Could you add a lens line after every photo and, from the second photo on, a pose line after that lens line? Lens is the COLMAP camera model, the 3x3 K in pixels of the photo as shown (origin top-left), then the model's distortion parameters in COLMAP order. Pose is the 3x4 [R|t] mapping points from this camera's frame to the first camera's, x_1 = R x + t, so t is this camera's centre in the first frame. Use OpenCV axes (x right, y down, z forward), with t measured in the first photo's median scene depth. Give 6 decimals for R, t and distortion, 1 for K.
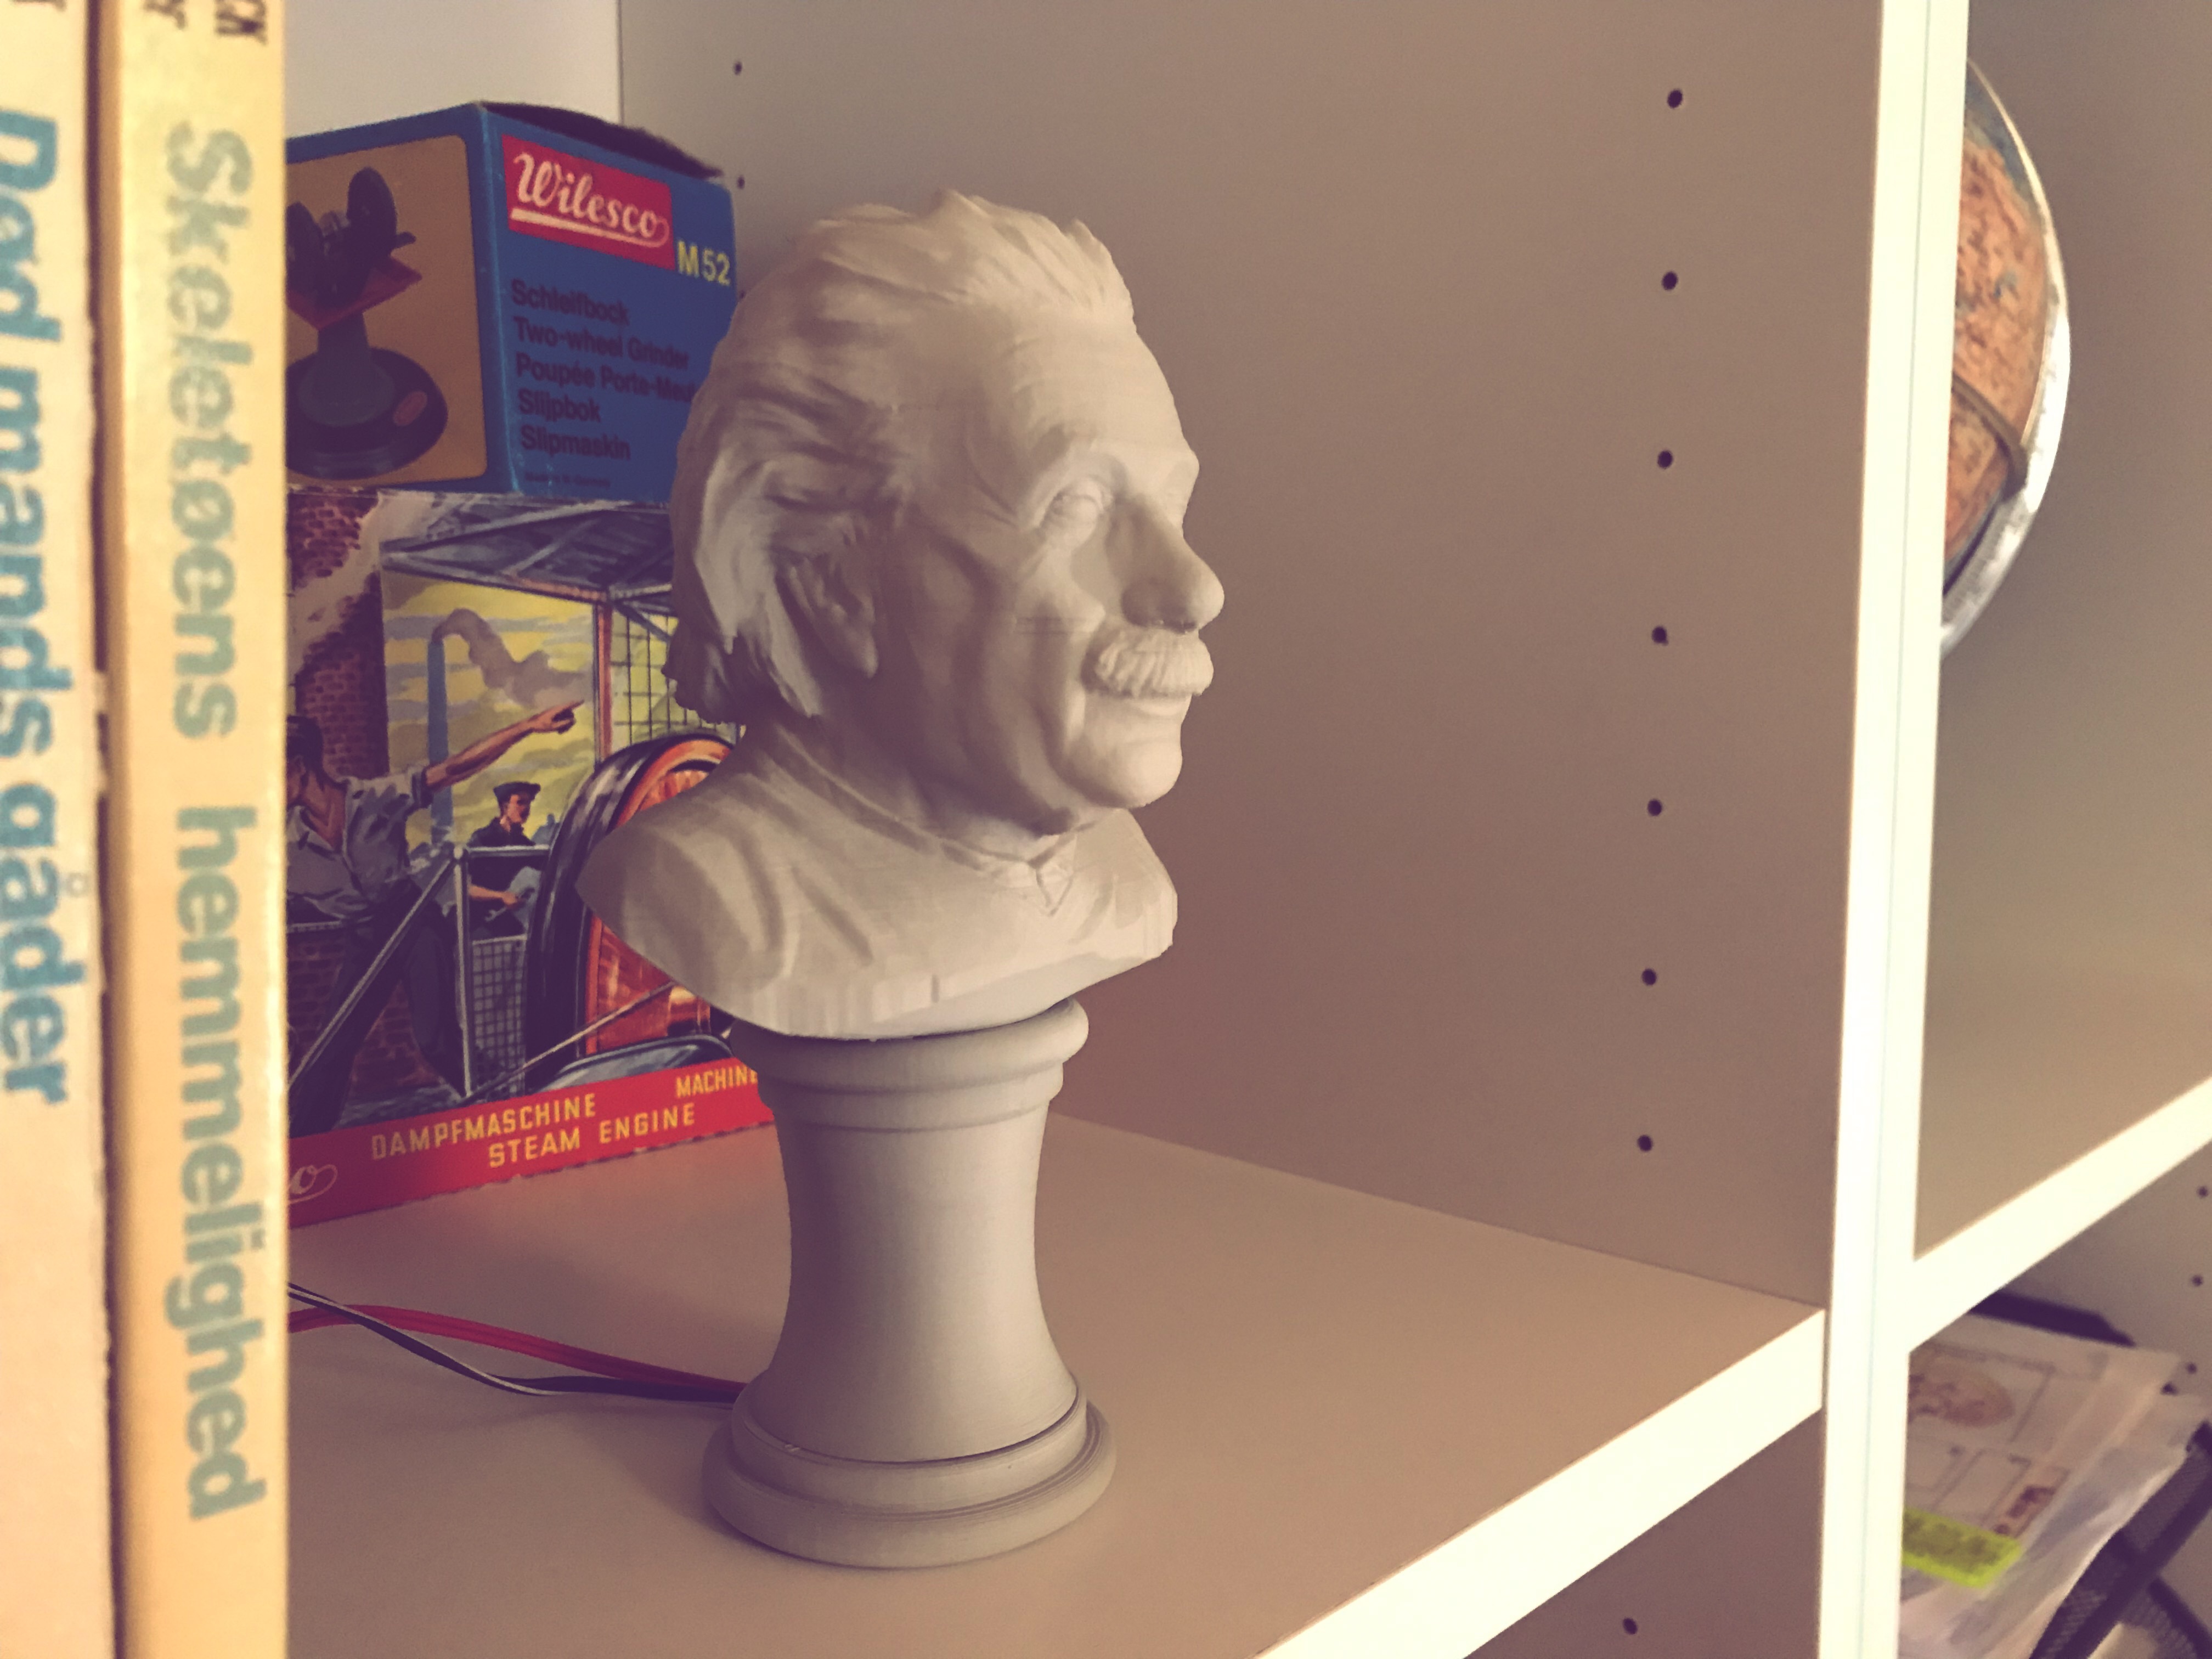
lens RADIAL K [[1883.7, 0, 1108.3], [0, 1883.7, 818.9], [0, 0, 1]] dist [-0.031975, 0.034226]
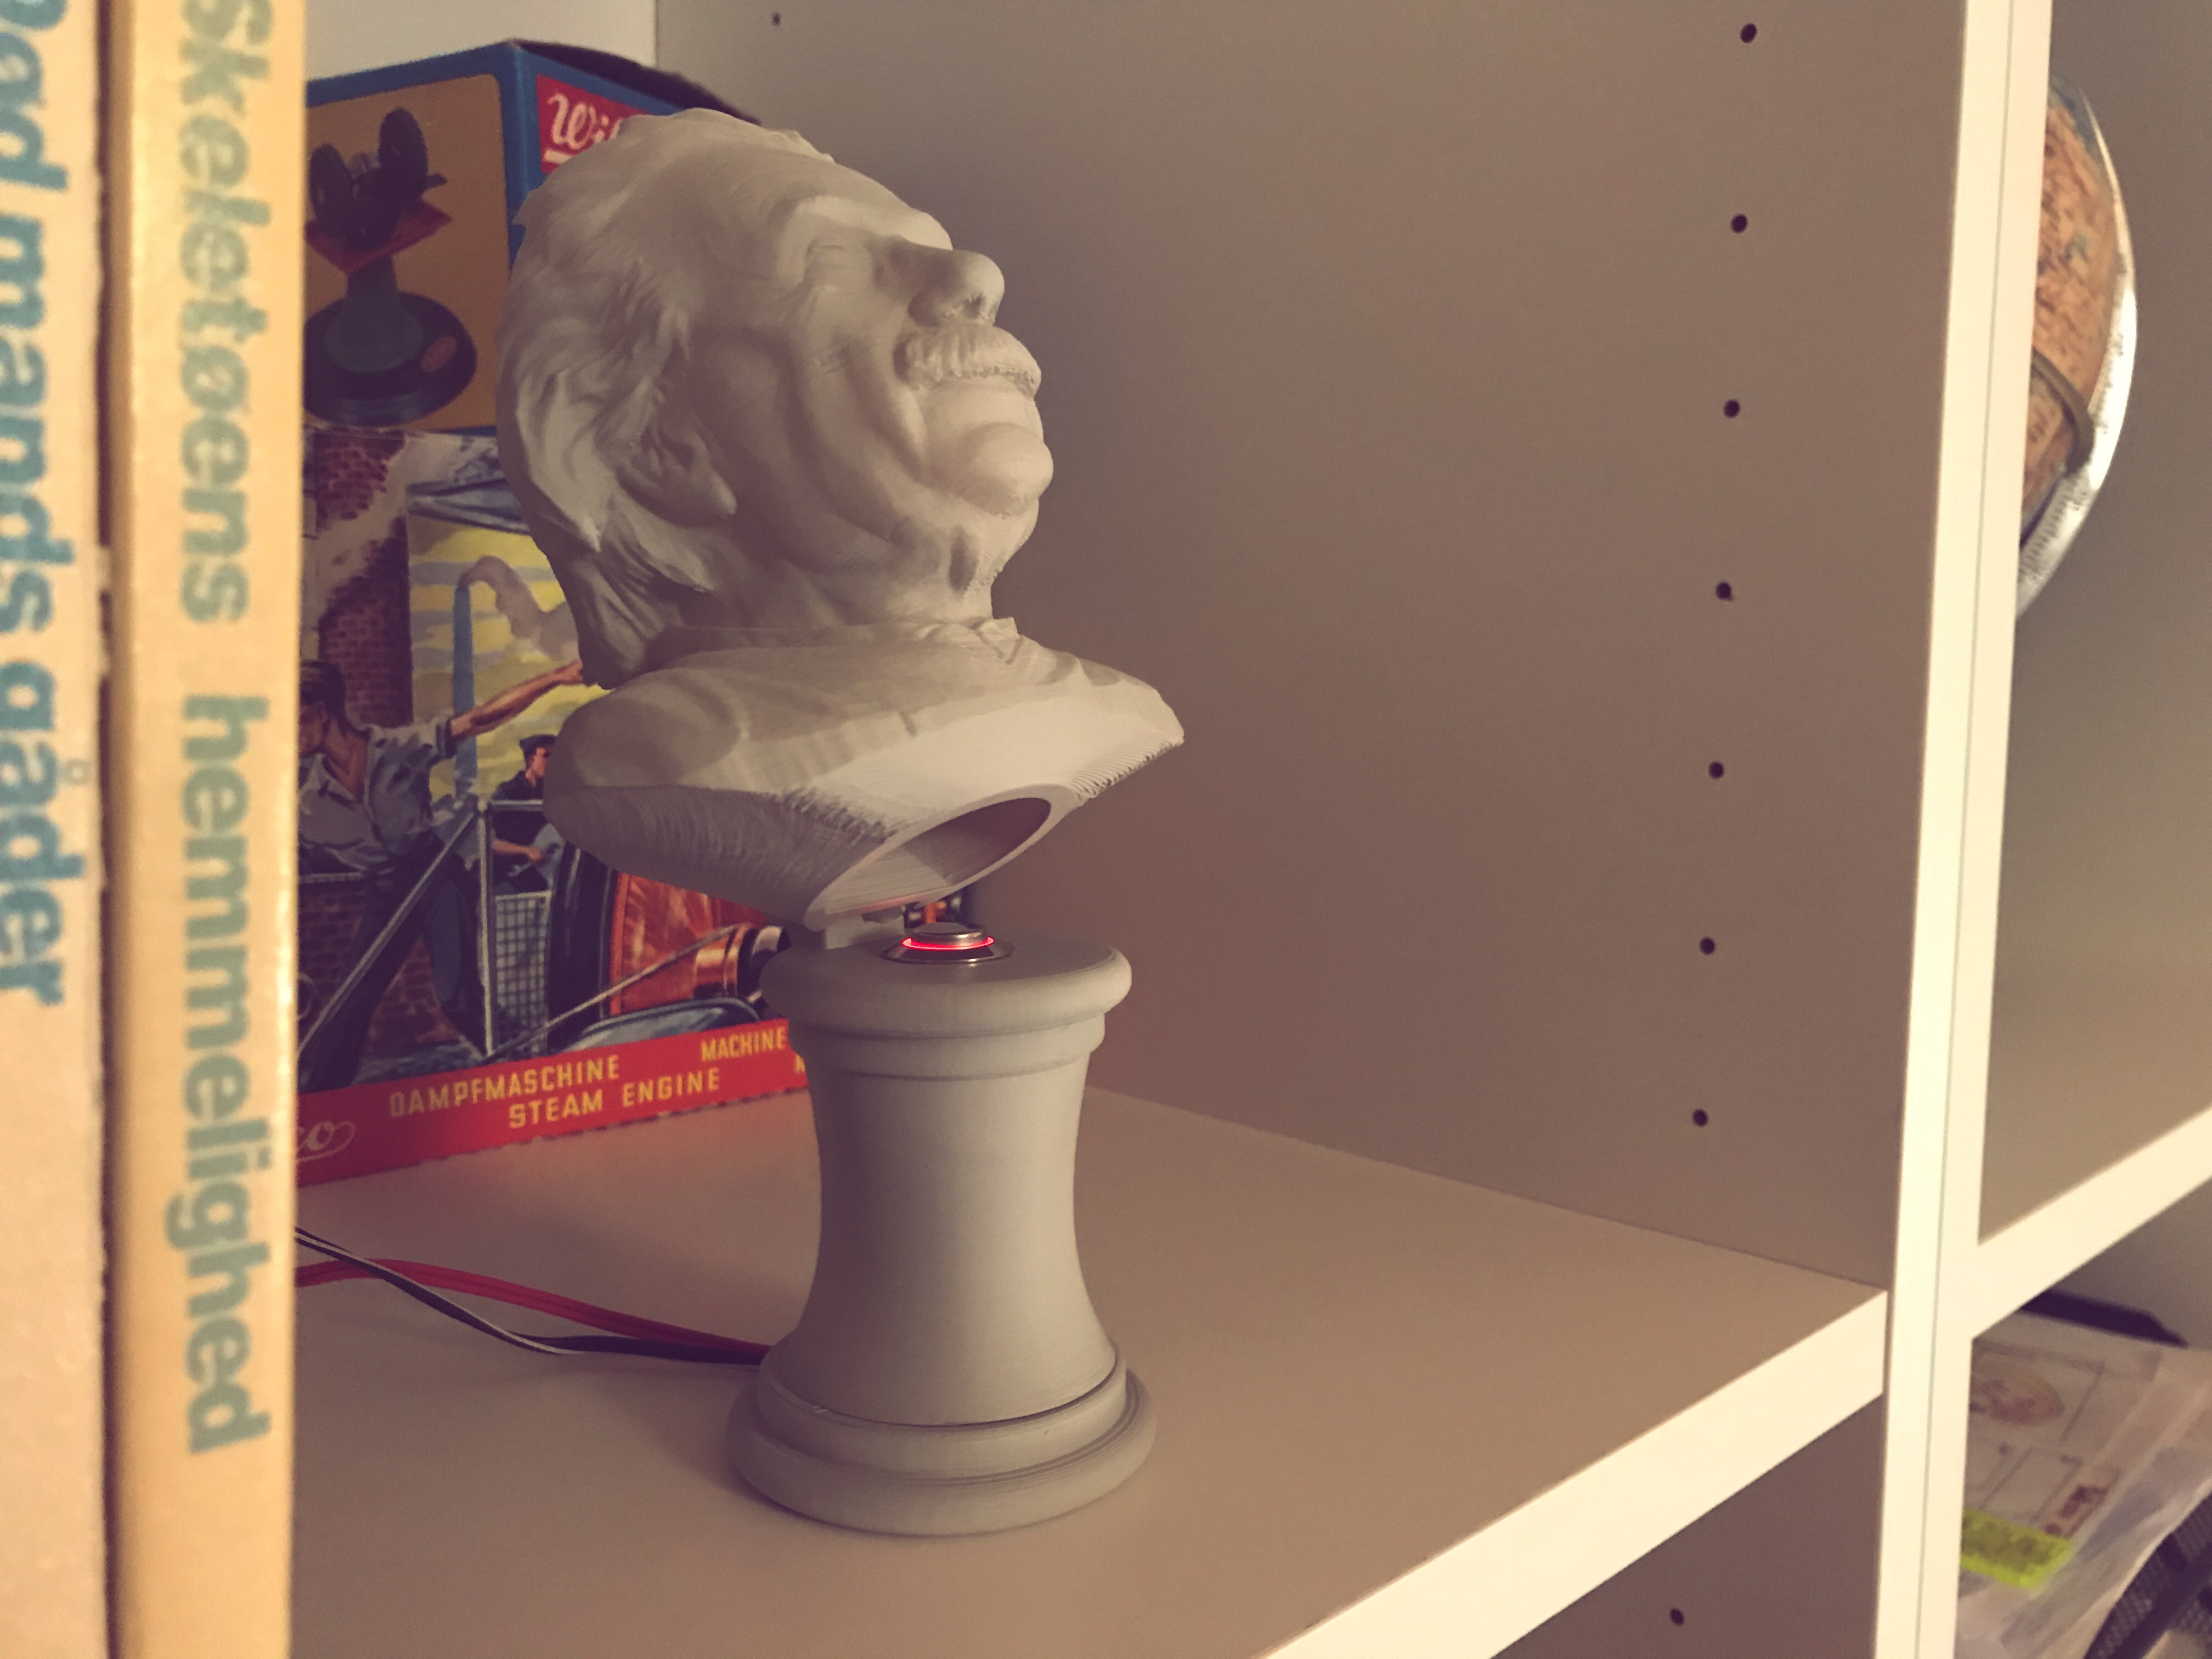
lens RADIAL K [[1883.7, 0, 1102.0], [0, 1883.7, 822.2], [0, 0, 1]] dist [-0.031975, 0.034226]
pose [[0.999800, 0.013080, -0.015101, -0.008328], [-0.013034, 0.999910, 0.003160, 0.018880], [0.015141, -0.002962, 0.999881, 0.025927]]
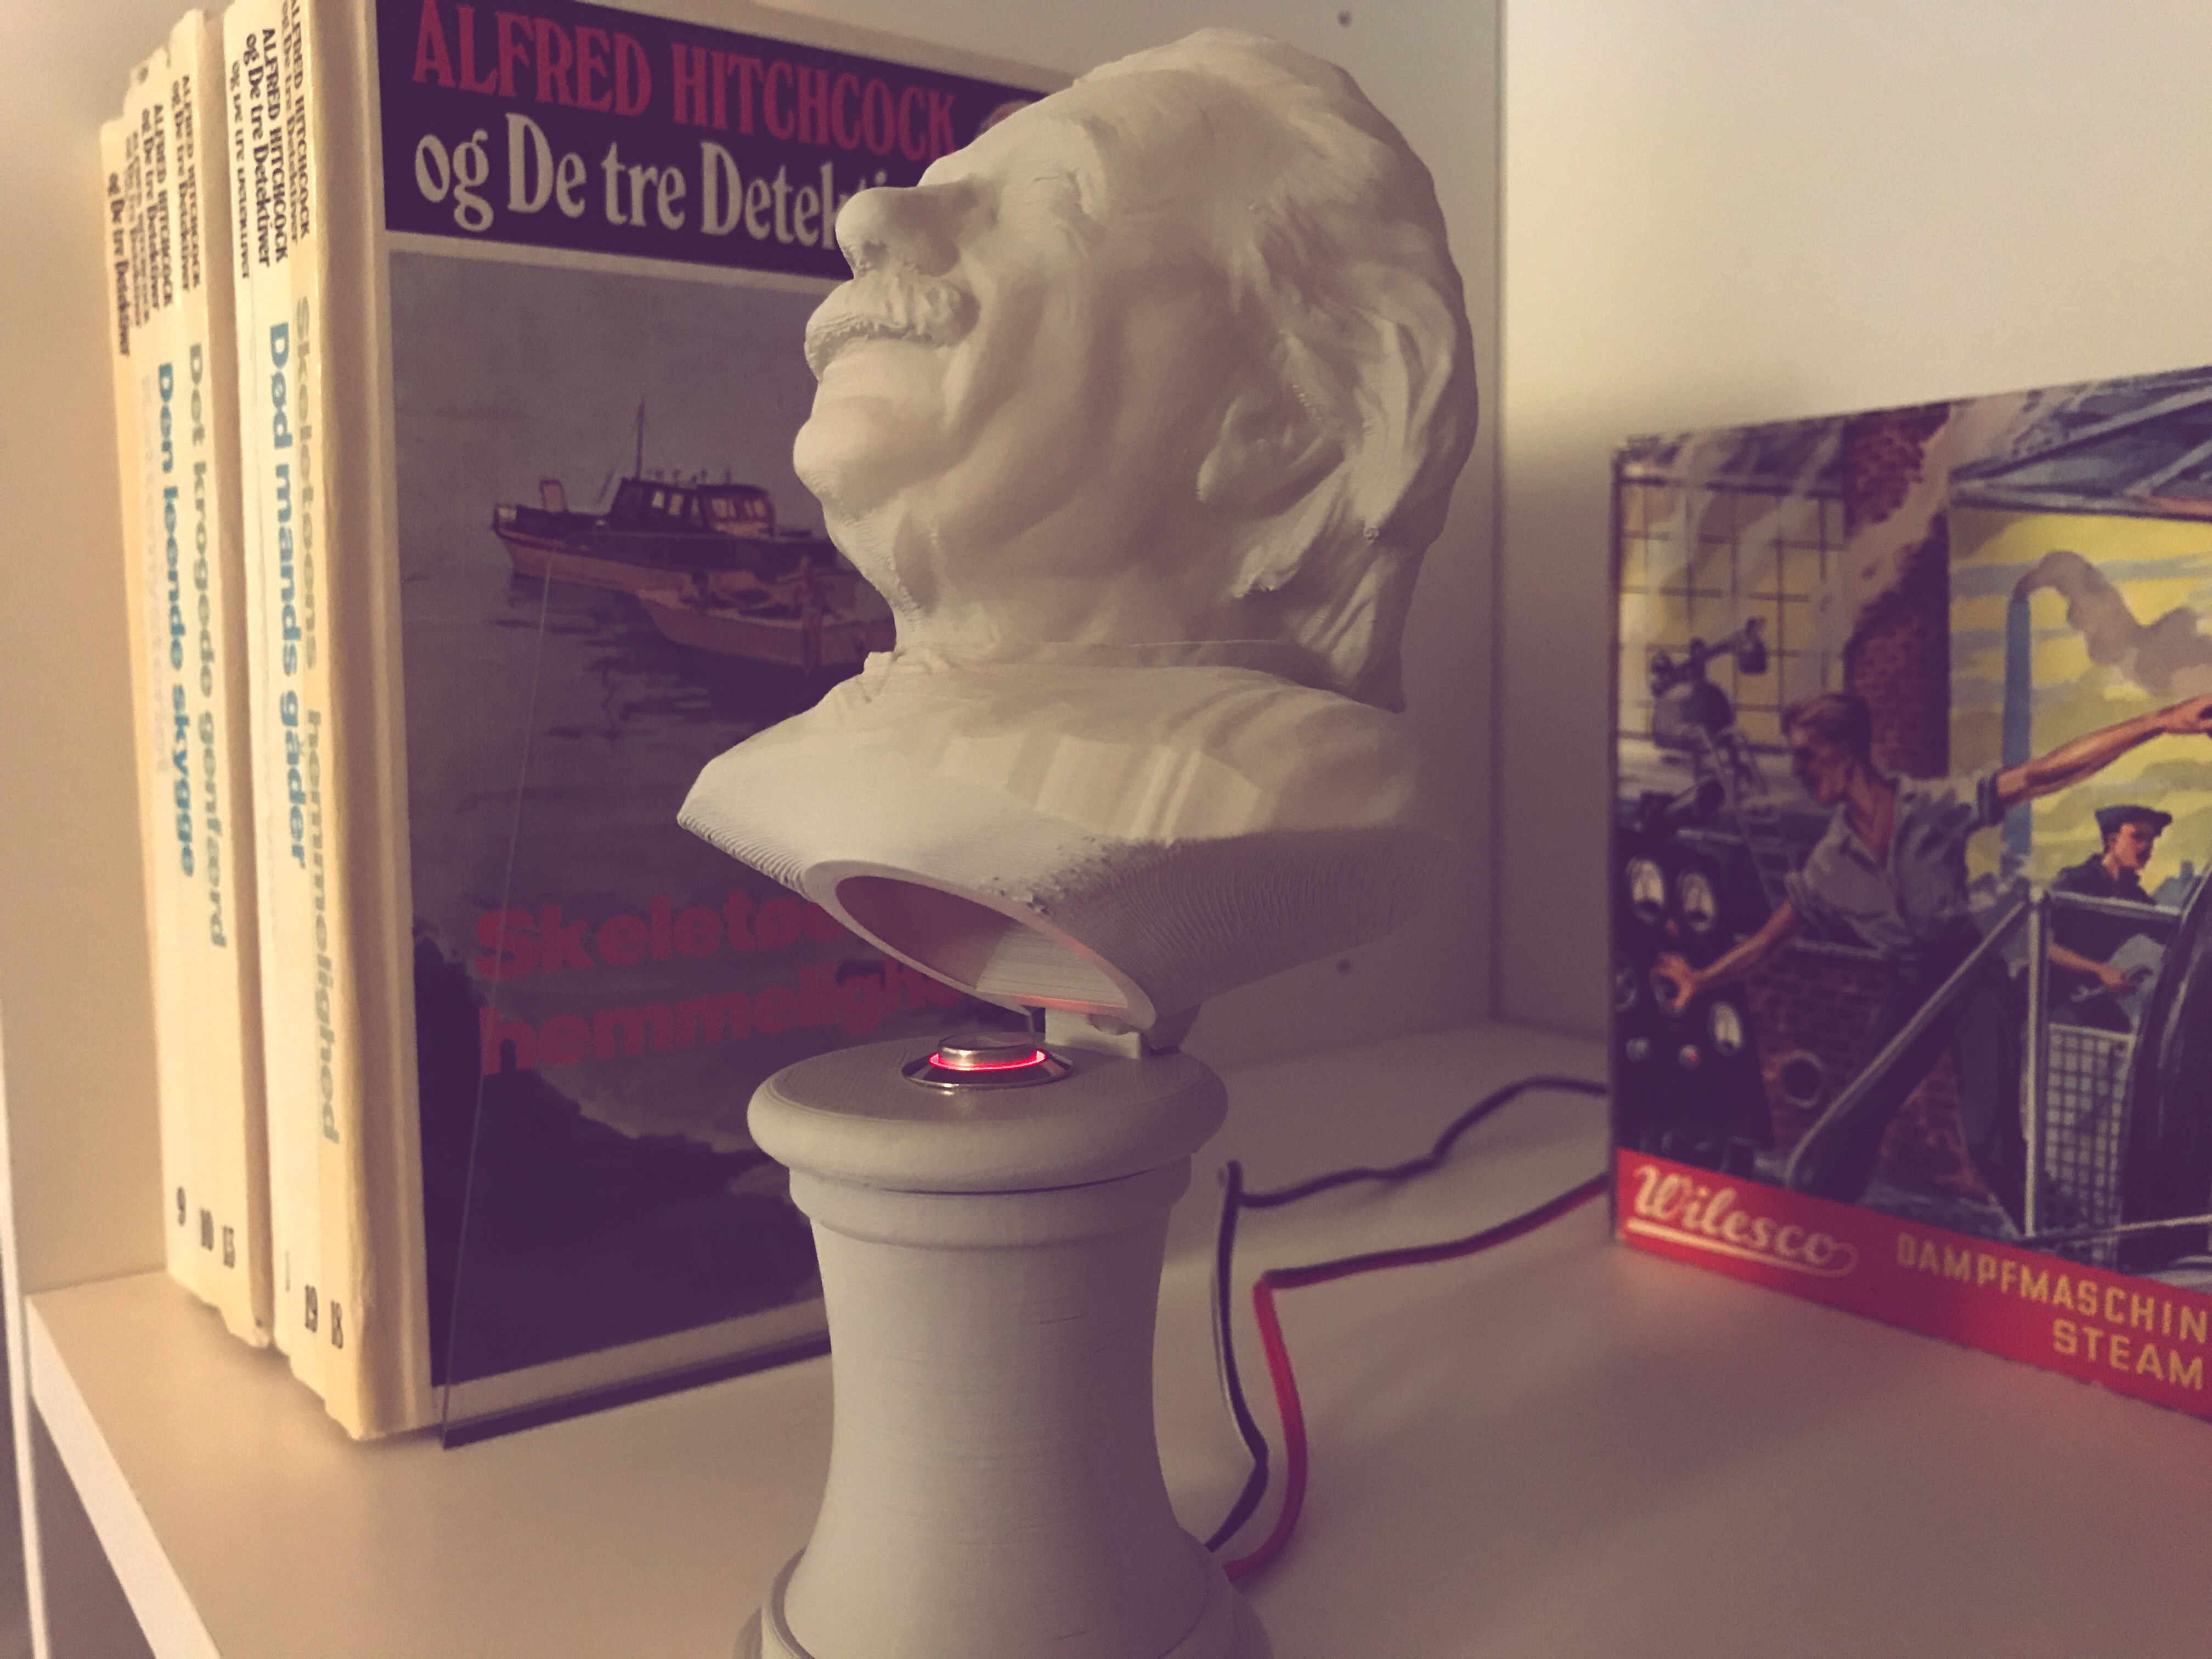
lens RADIAL K [[1883.7, 0, 1074.3], [0, 1883.7, 816.2], [0, 0, 1]] dist [-0.031975, 0.034226]
pose [[-0.170482, 0.084044, -0.981770, 0.401928], [-0.081248, 0.991764, 0.099008, -0.051063], [0.982005, 0.096646, -0.162249, 0.737185]]
